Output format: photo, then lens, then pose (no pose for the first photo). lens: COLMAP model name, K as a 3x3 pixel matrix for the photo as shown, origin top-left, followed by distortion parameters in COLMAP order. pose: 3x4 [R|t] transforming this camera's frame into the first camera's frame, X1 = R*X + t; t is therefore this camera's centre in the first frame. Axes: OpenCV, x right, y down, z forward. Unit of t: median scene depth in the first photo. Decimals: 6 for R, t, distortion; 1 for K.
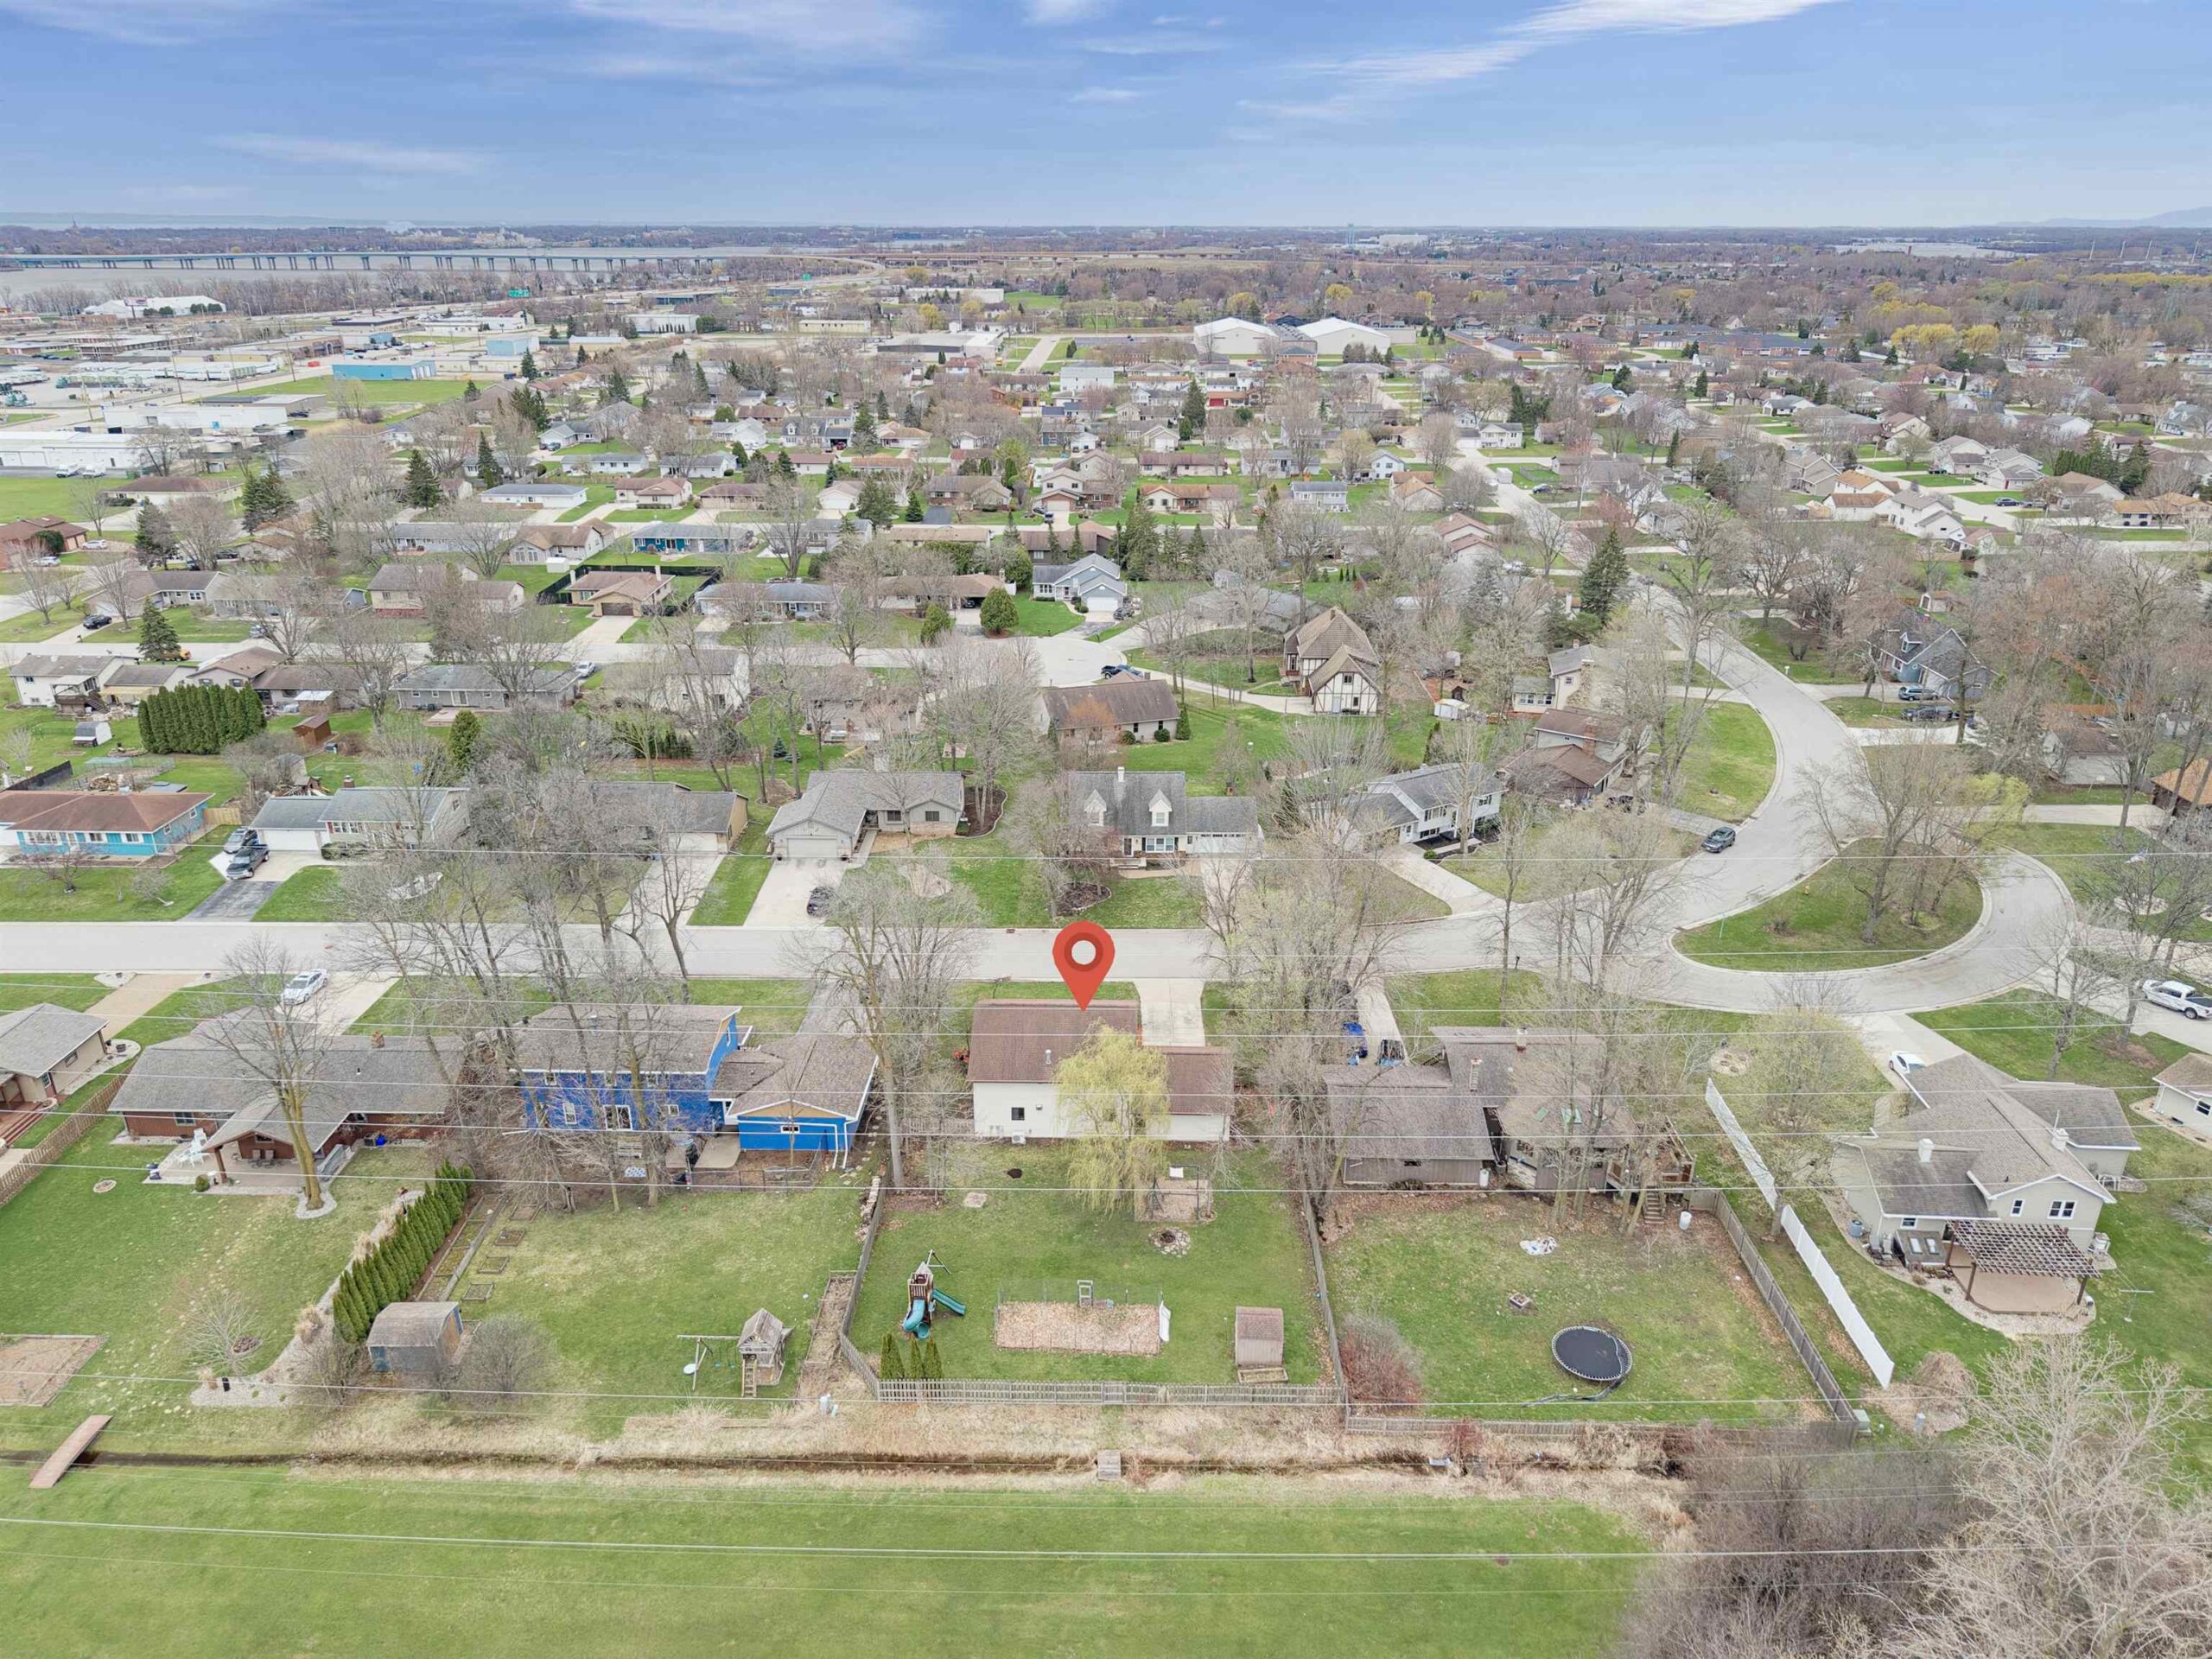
lens RADIAL K [[1480.4, 0, 1106.0], [0, 1480.4, 829.5], [0, 0, 1]] dist [0.023493, -0.019445]
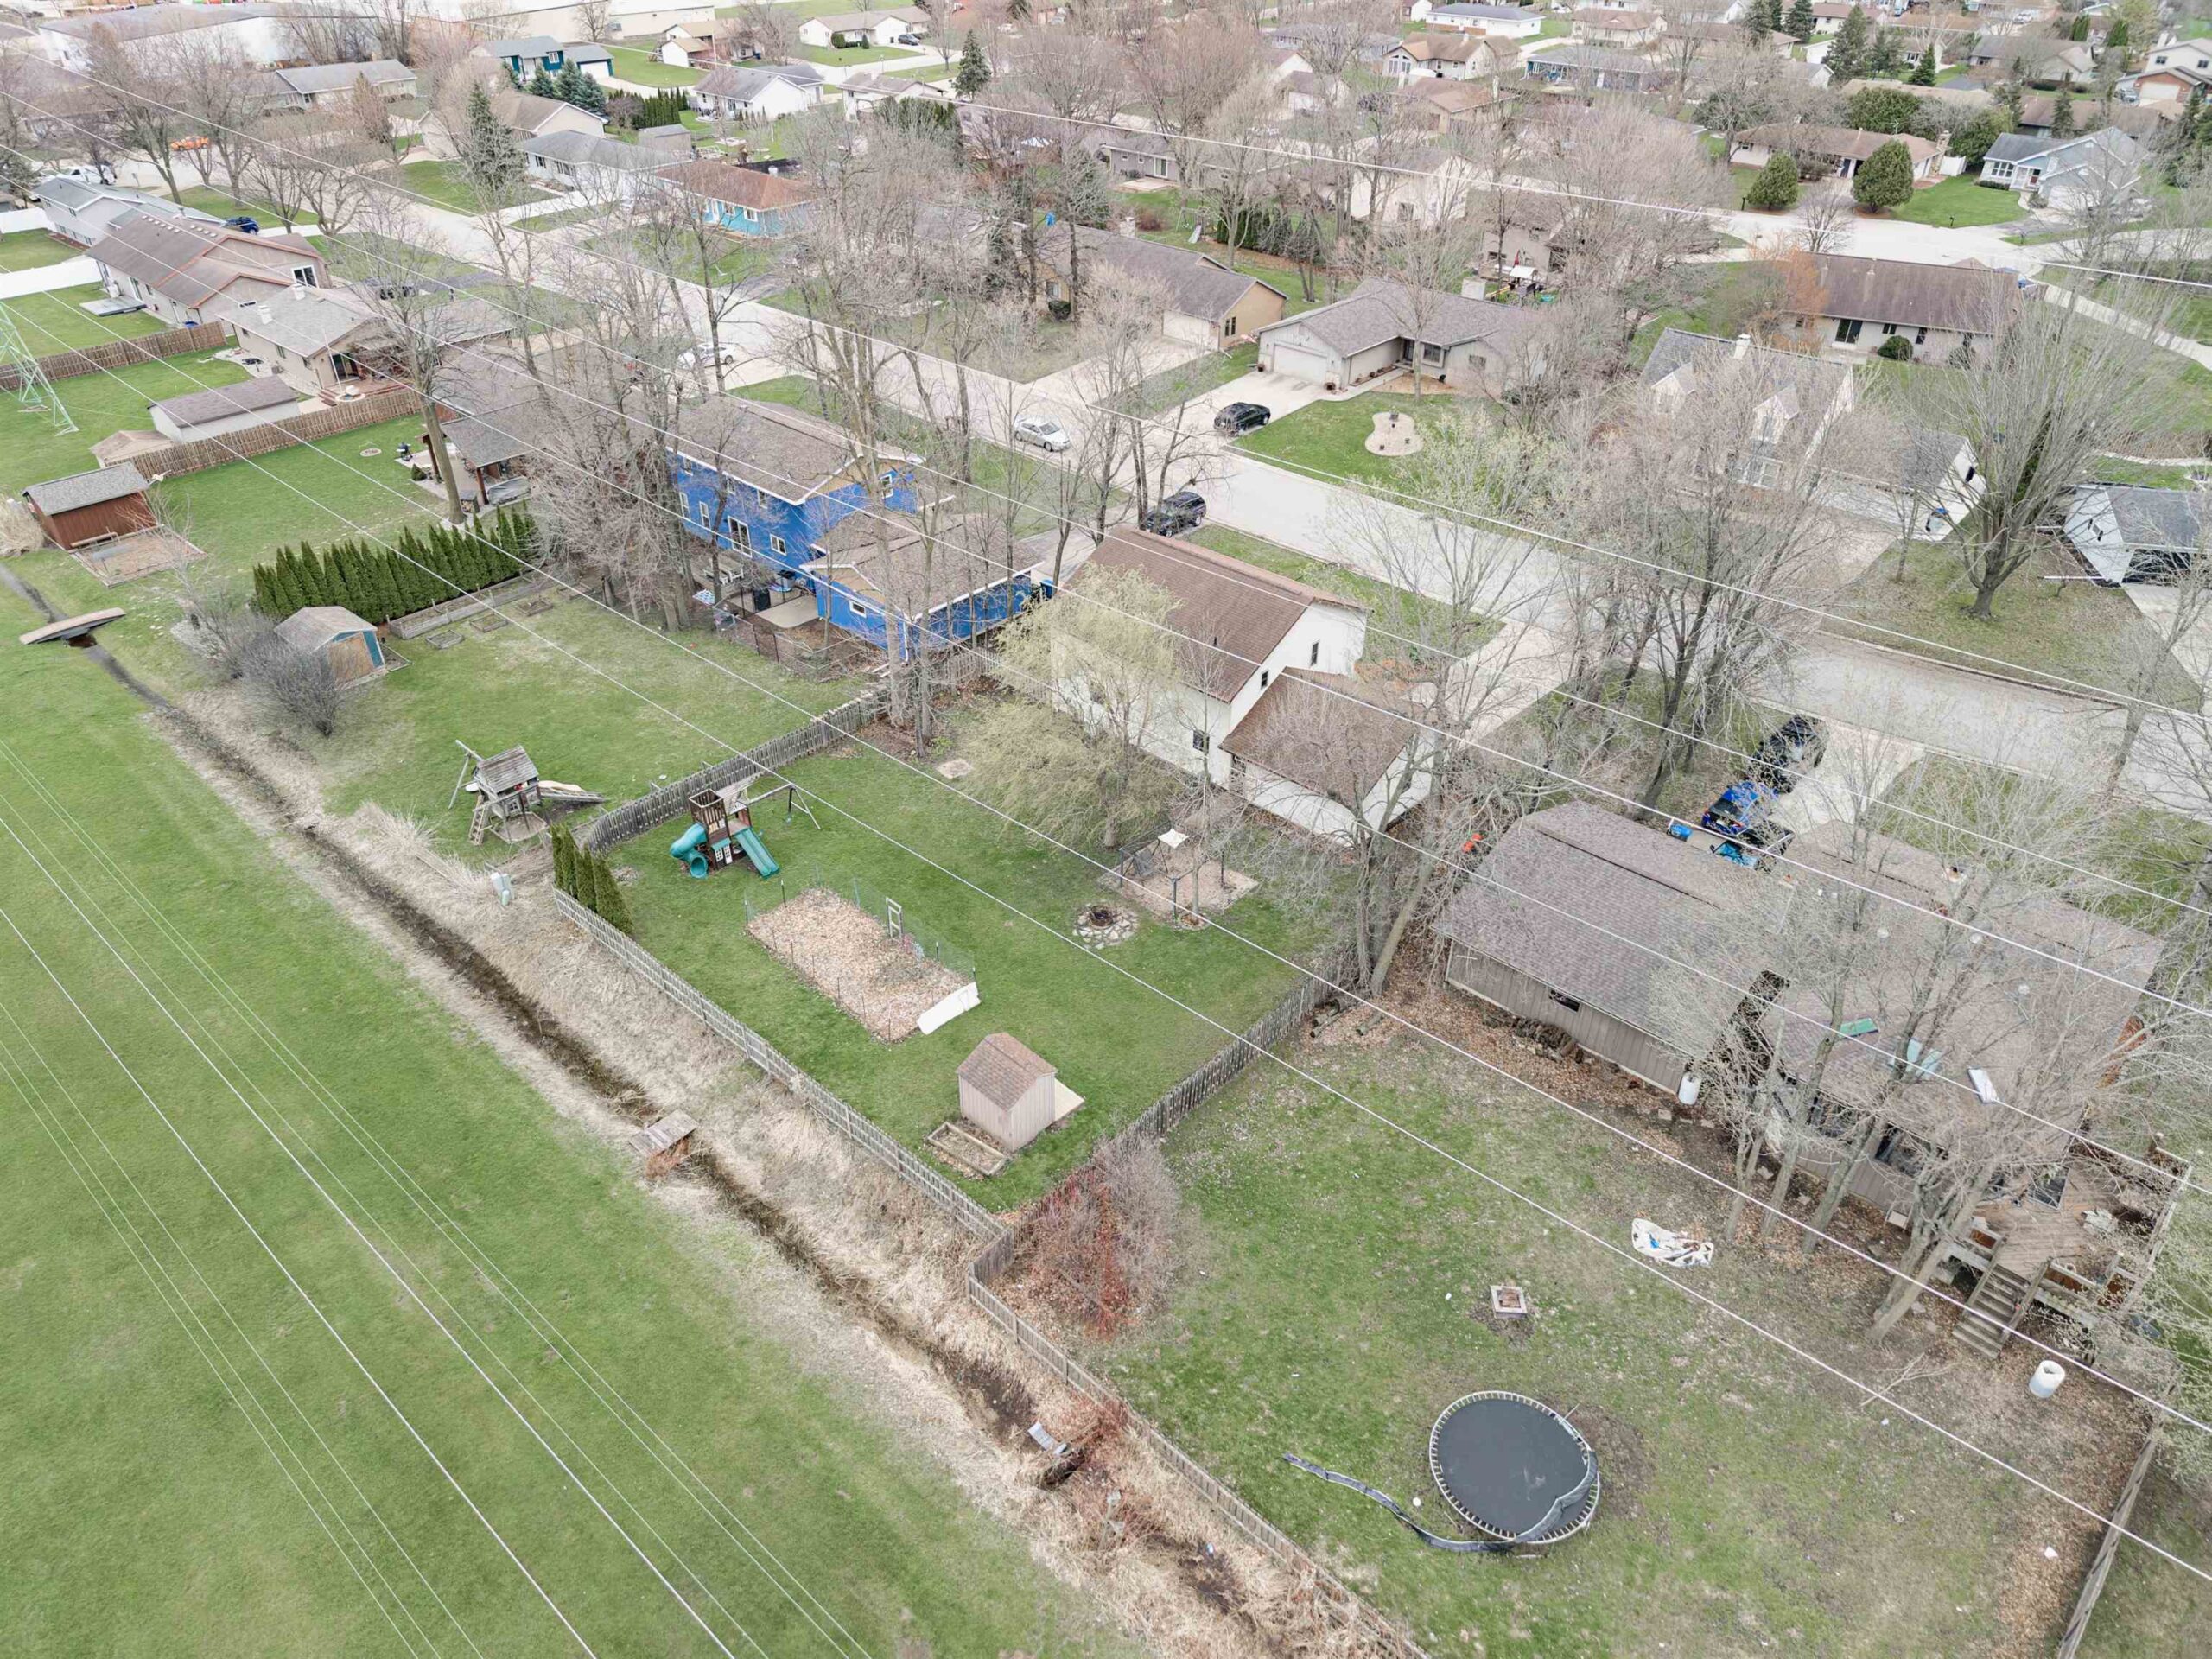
lens RADIAL K [[1480.4, 0, 1106.0], [0, 1480.4, 829.5], [0, 0, 1]] dist [0.023493, -0.019445]
pose [[0.749488, 0.376485, -0.544542, 0.377295], [-0.253410, 0.923056, 0.289397, 0.061372], [0.611597, -0.078907, 0.787225, 0.527388]]
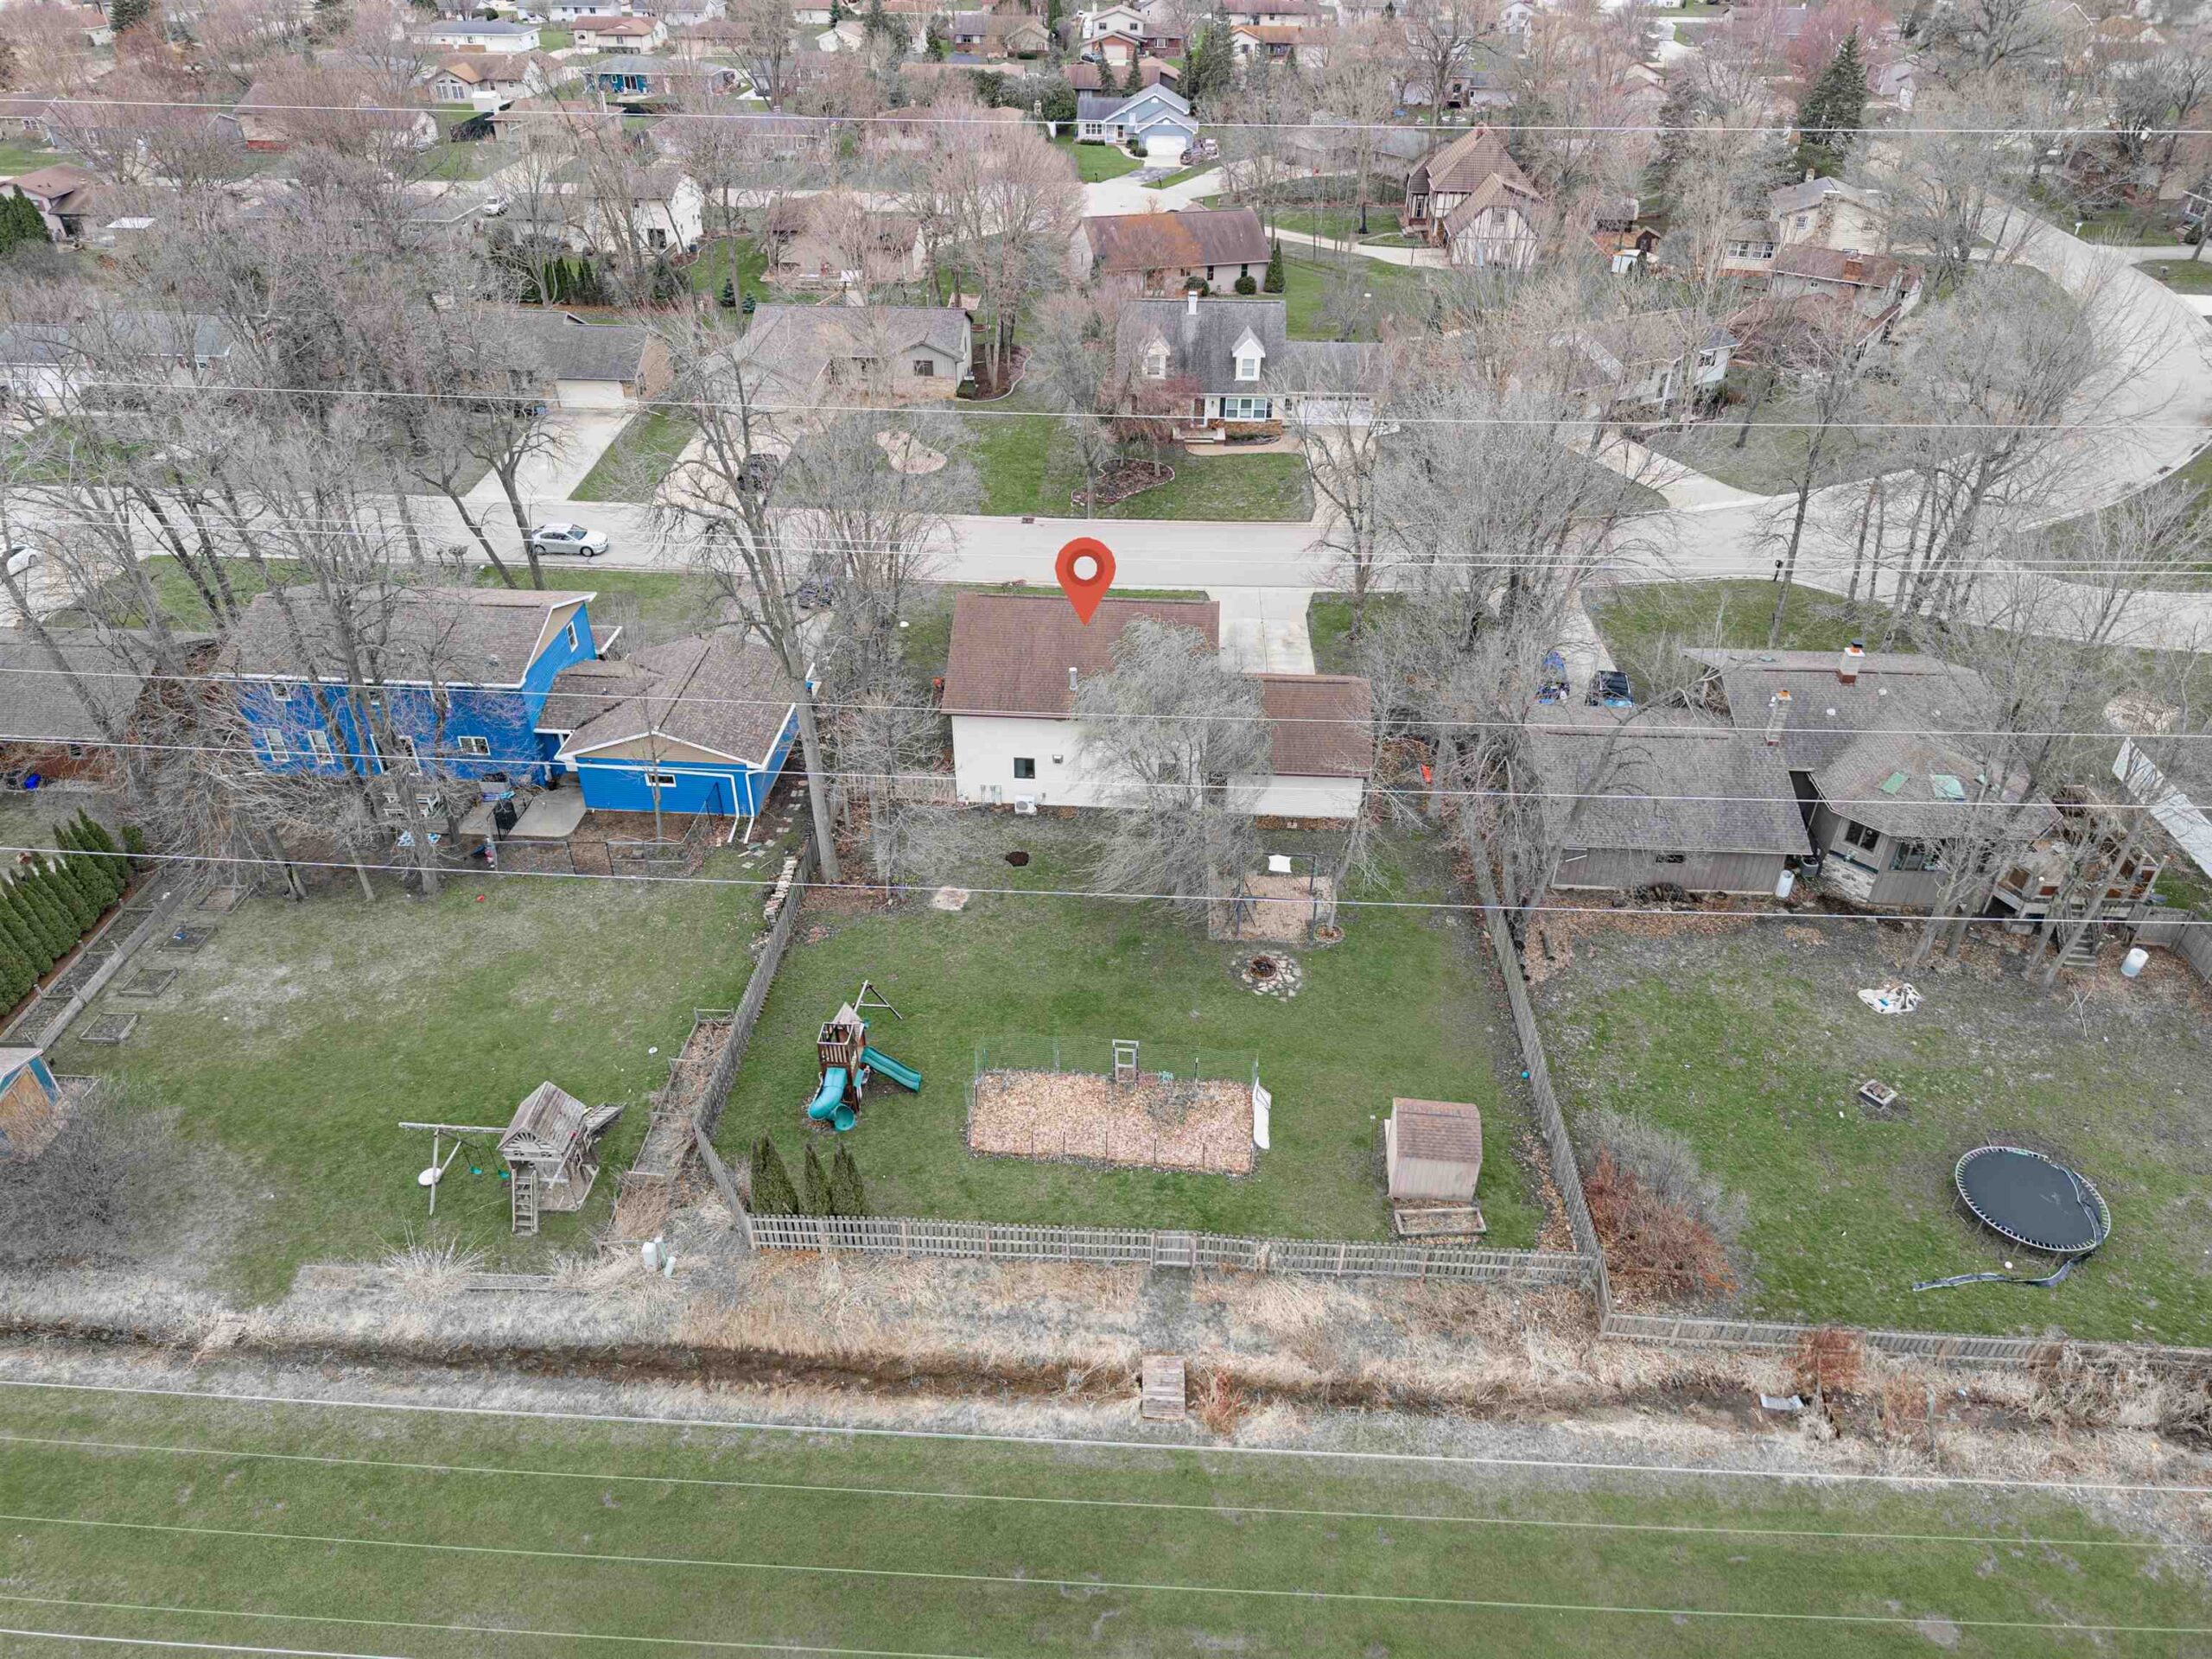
lens RADIAL K [[1480.4, 0, 1106.0], [0, 1480.4, 829.5], [0, 0, 1]] dist [0.023493, -0.019445]
pose [[0.999267, 0.024662, -0.029275, -0.006708], [-0.018046, 0.977985, 0.207894, 0.099055], [0.033758, -0.207213, 0.977713, 0.434032]]
